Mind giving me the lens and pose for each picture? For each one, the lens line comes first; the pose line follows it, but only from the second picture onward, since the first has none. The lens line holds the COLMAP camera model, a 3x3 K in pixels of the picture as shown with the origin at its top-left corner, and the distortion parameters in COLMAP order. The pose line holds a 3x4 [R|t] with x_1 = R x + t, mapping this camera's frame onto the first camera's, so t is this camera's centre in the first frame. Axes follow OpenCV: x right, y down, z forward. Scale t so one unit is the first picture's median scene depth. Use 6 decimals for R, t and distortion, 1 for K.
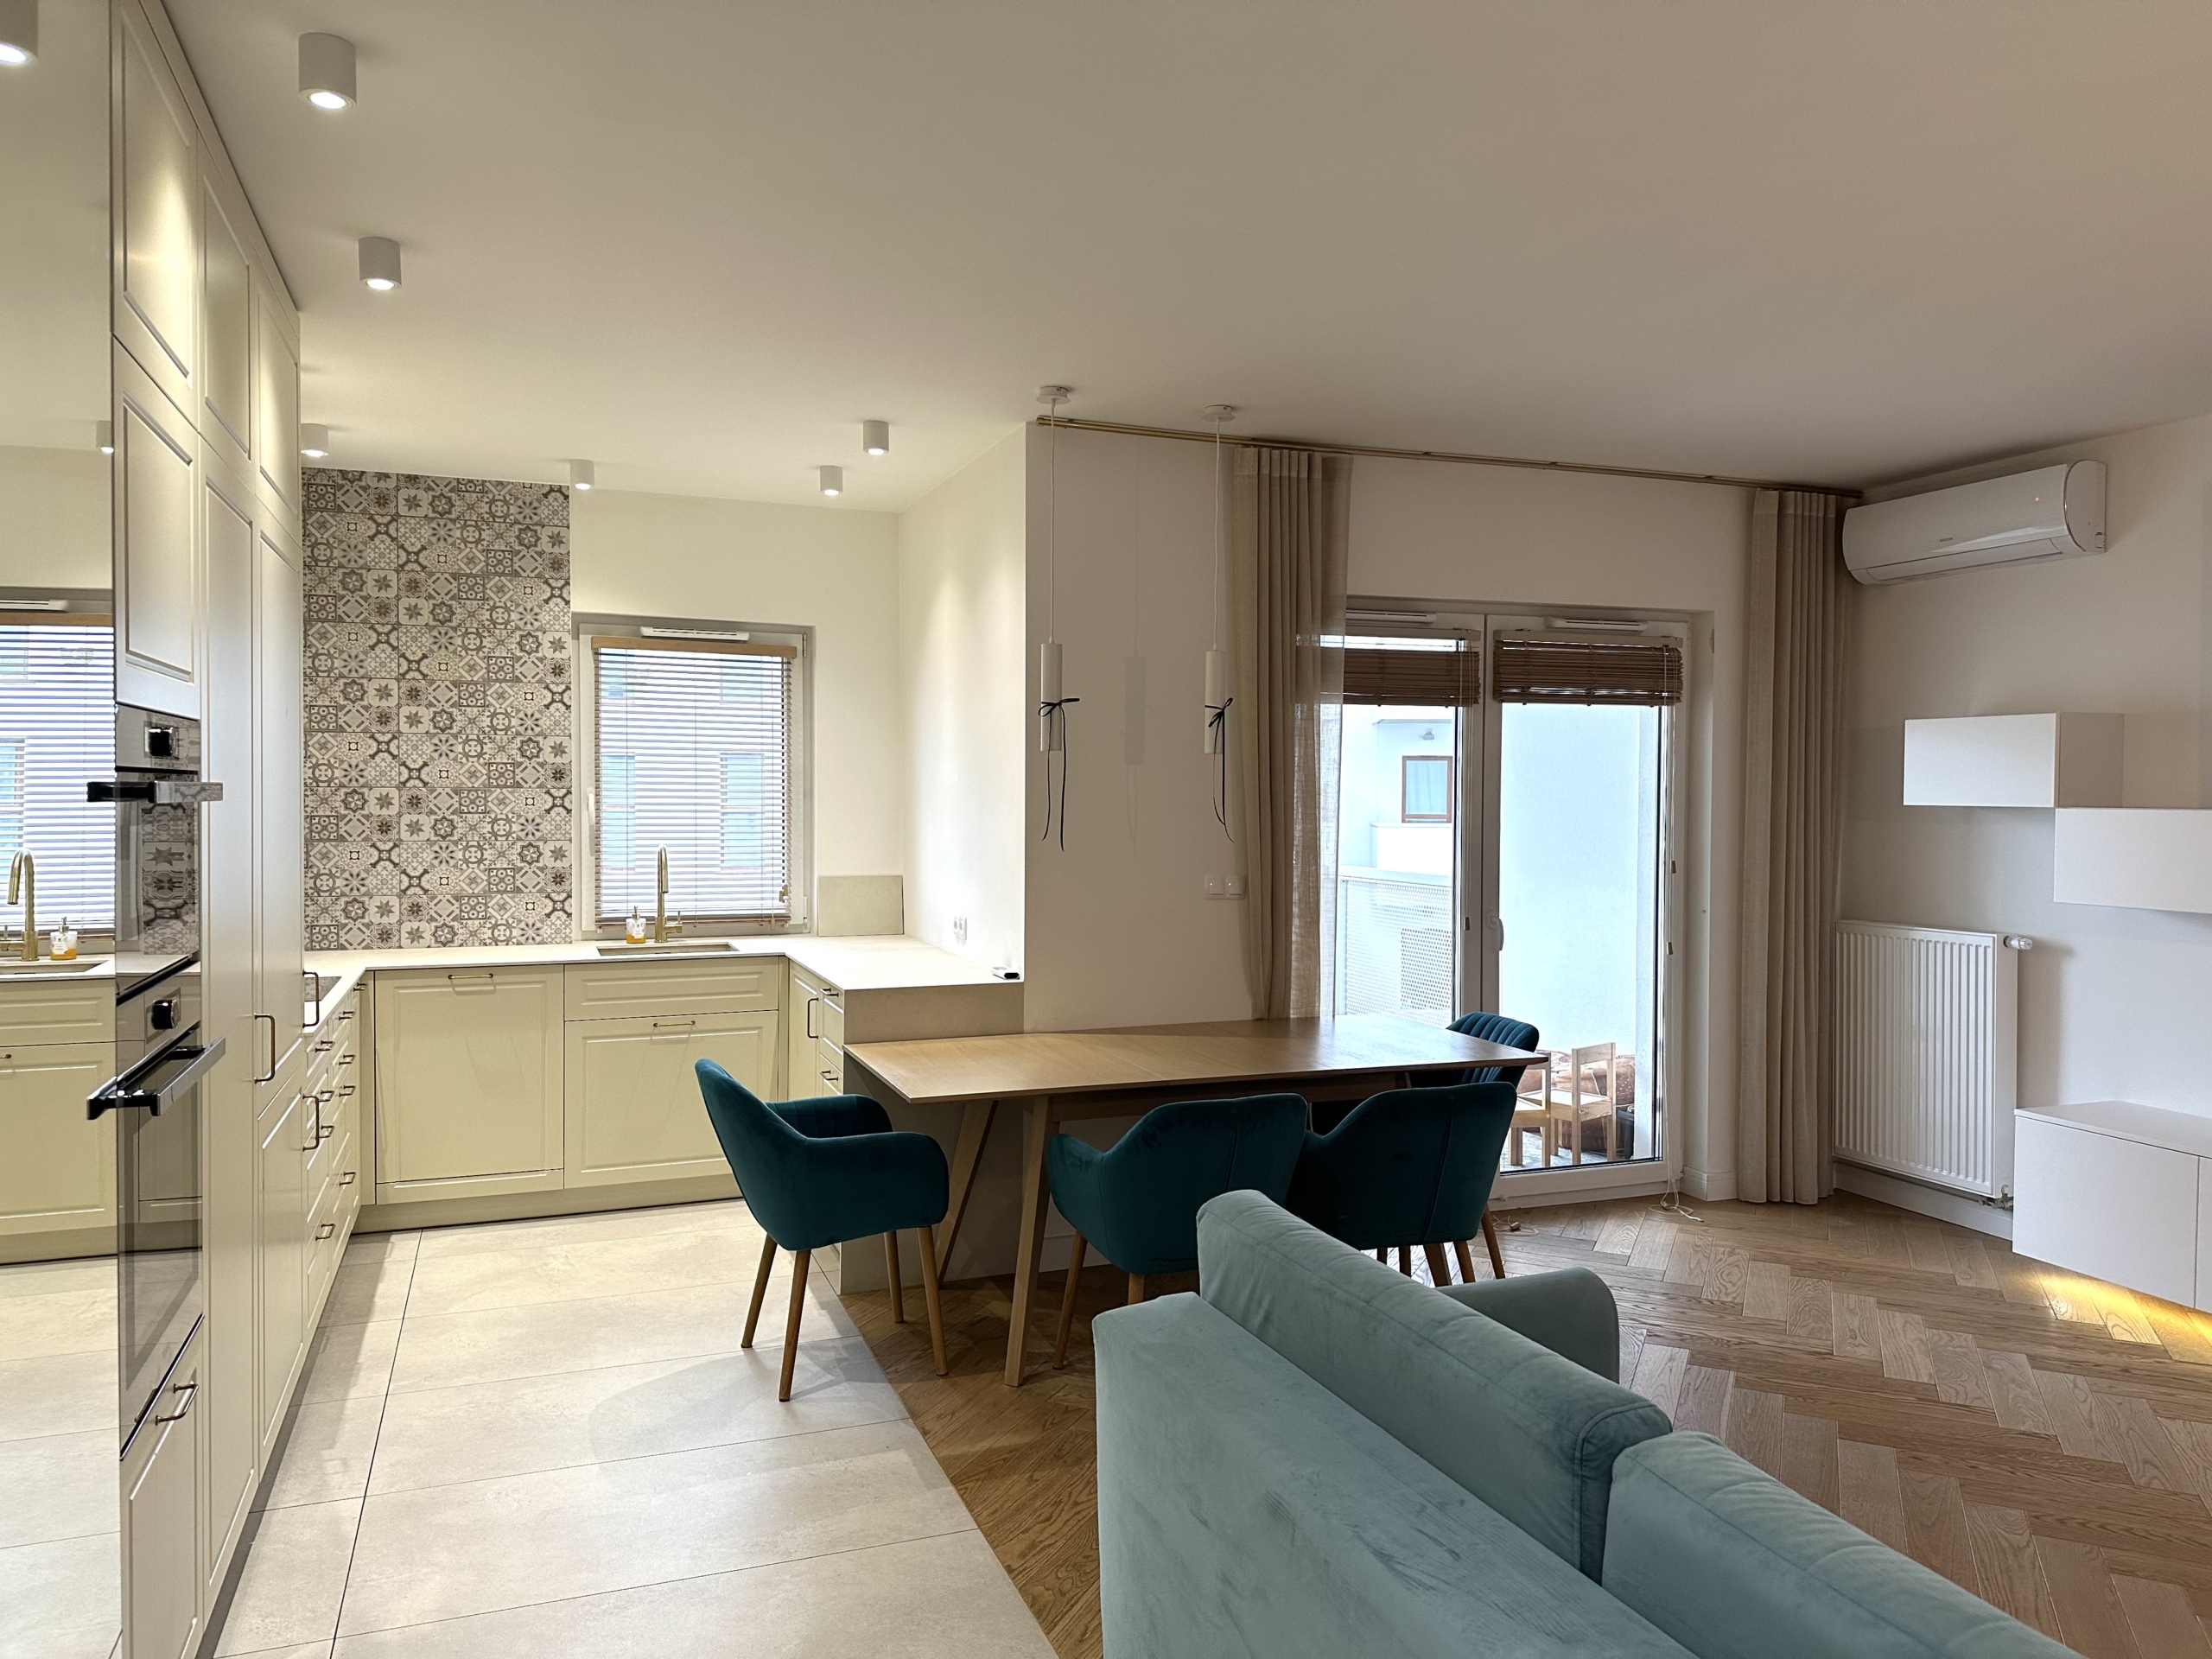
lens RADIAL K [[1583.0, 0, 1071.2], [0, 1583.0, 798.8], [0, 0, 1]] dist [0.053418, -0.007898]
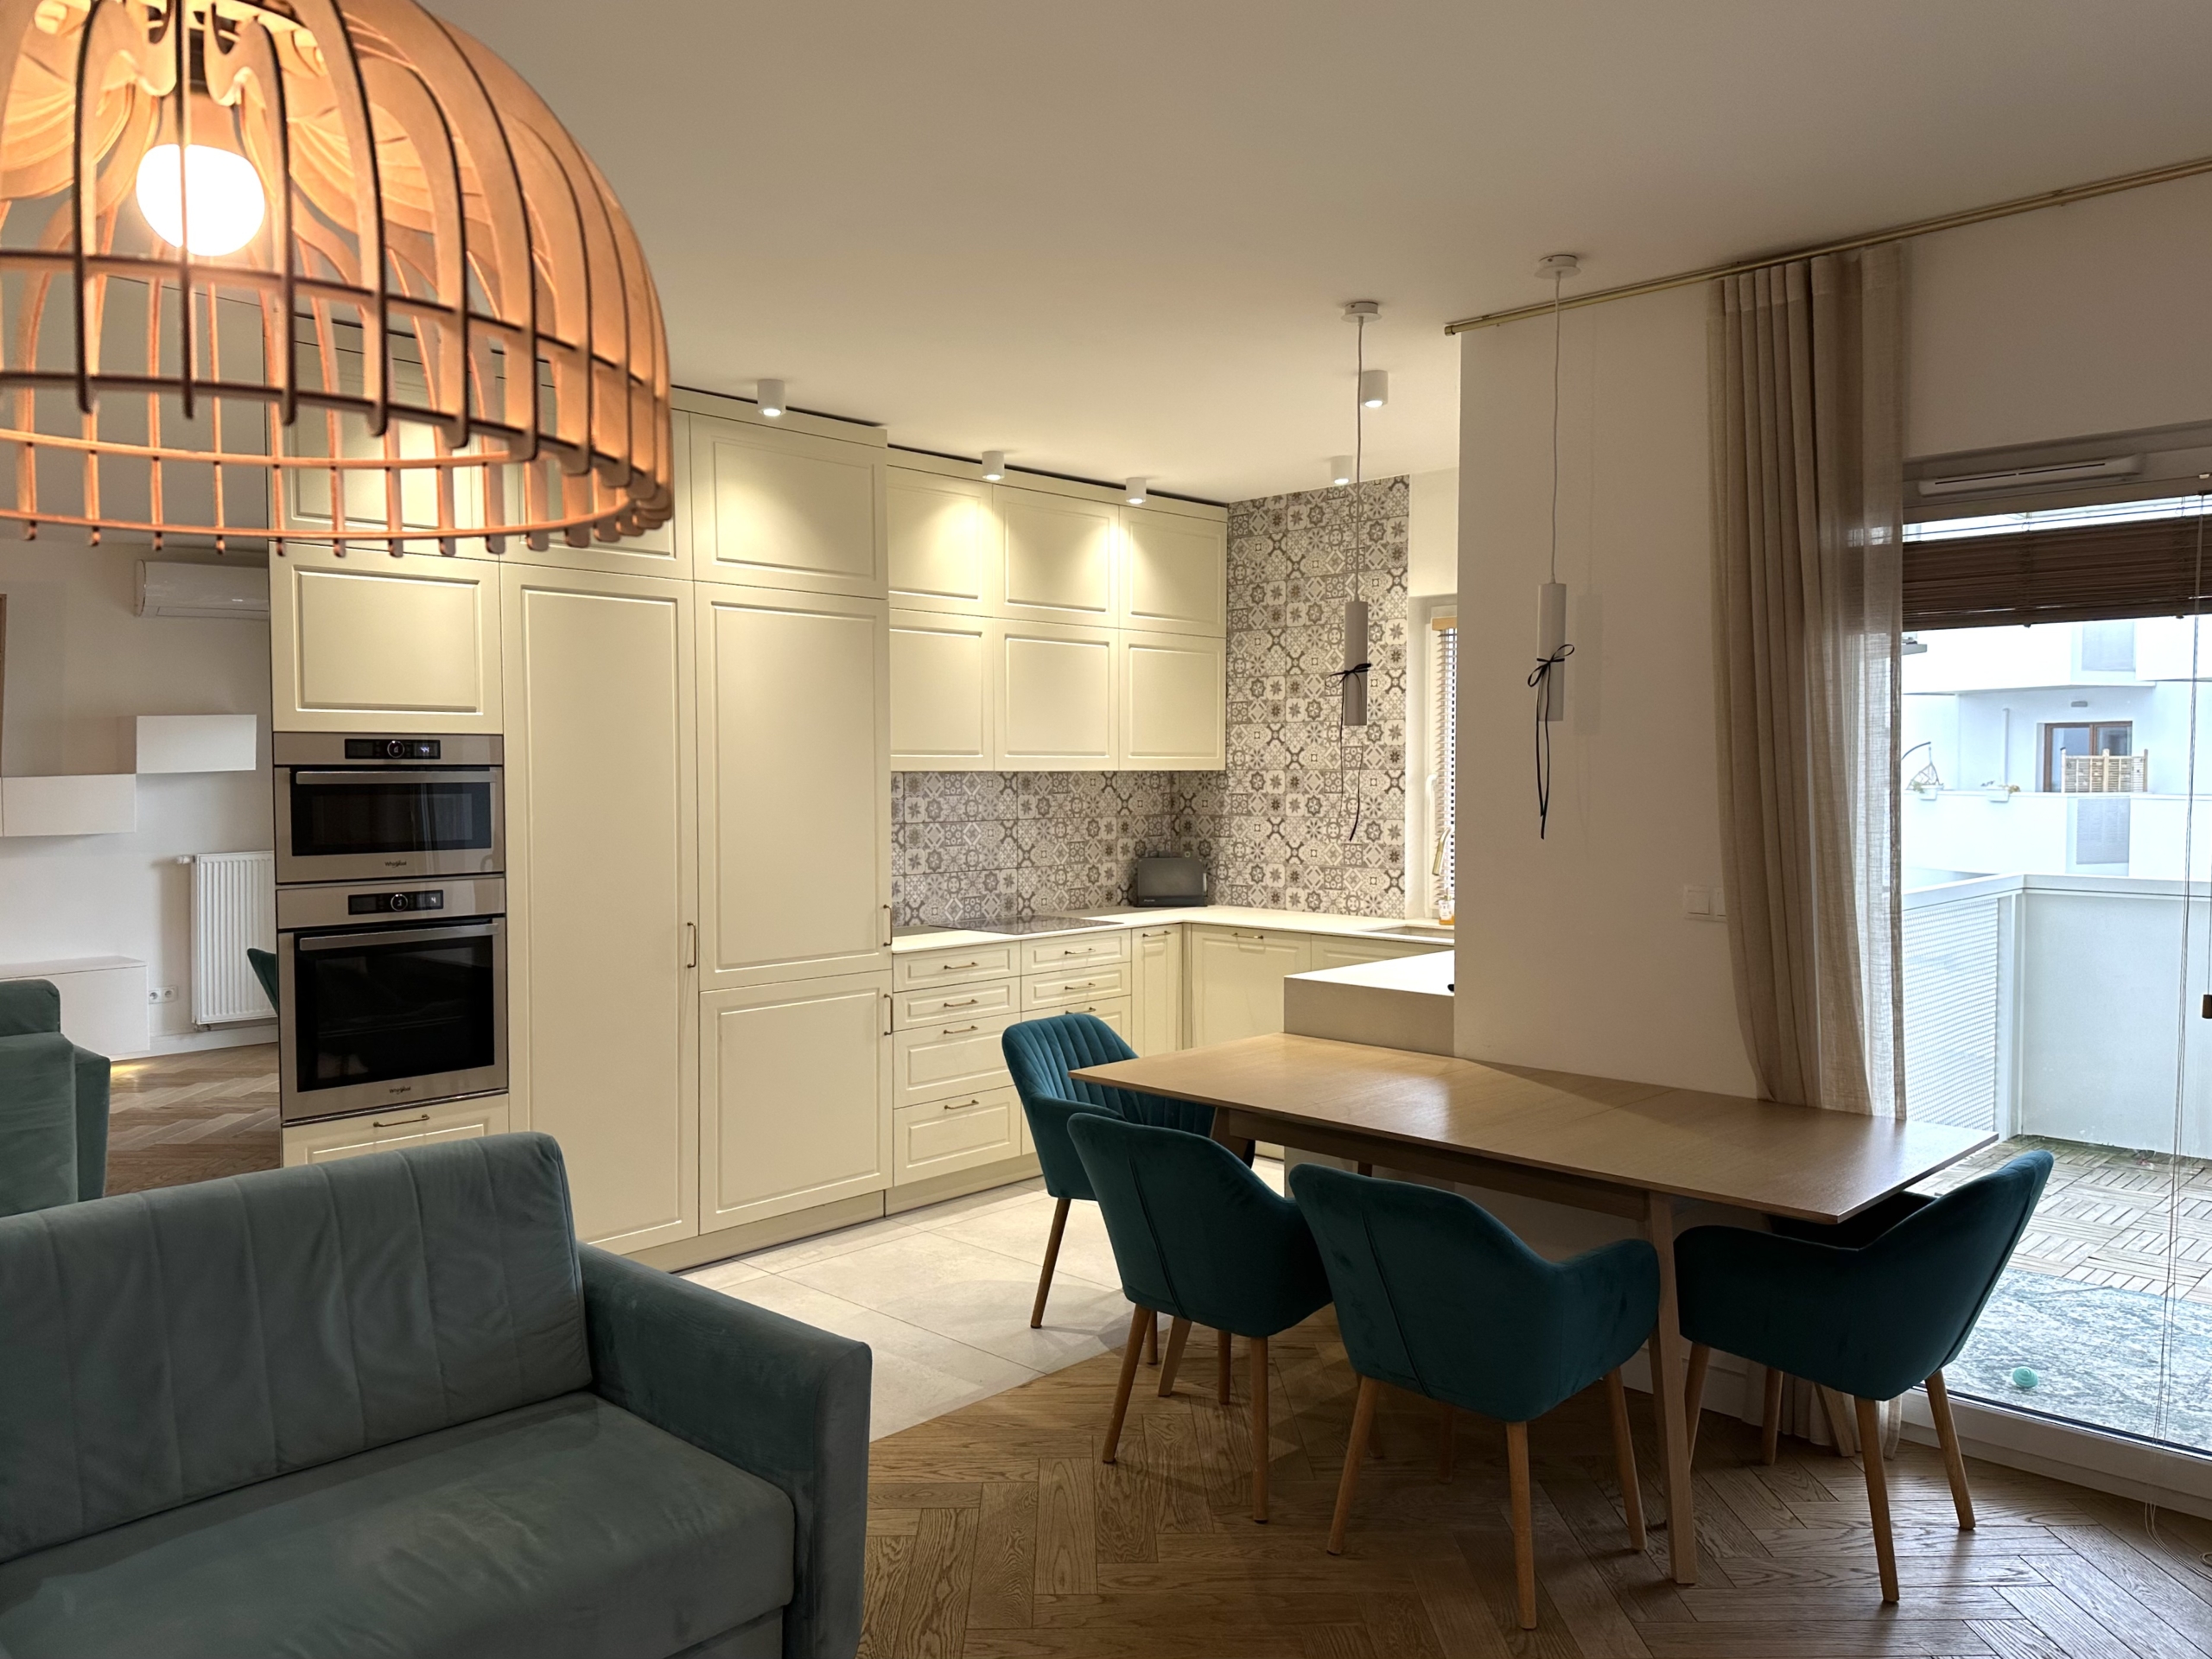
lens RADIAL K [[1583.0, 0, 1055.0], [0, 1583.0, 821.8], [0, 0, 1]] dist [0.053418, -0.007898]
pose [[0.434363, 0.024302, -0.900410, 0.533206], [0.001666, 0.999613, 0.027783, -0.001651], [0.900737, -0.013568, 0.434154, 0.358648]]
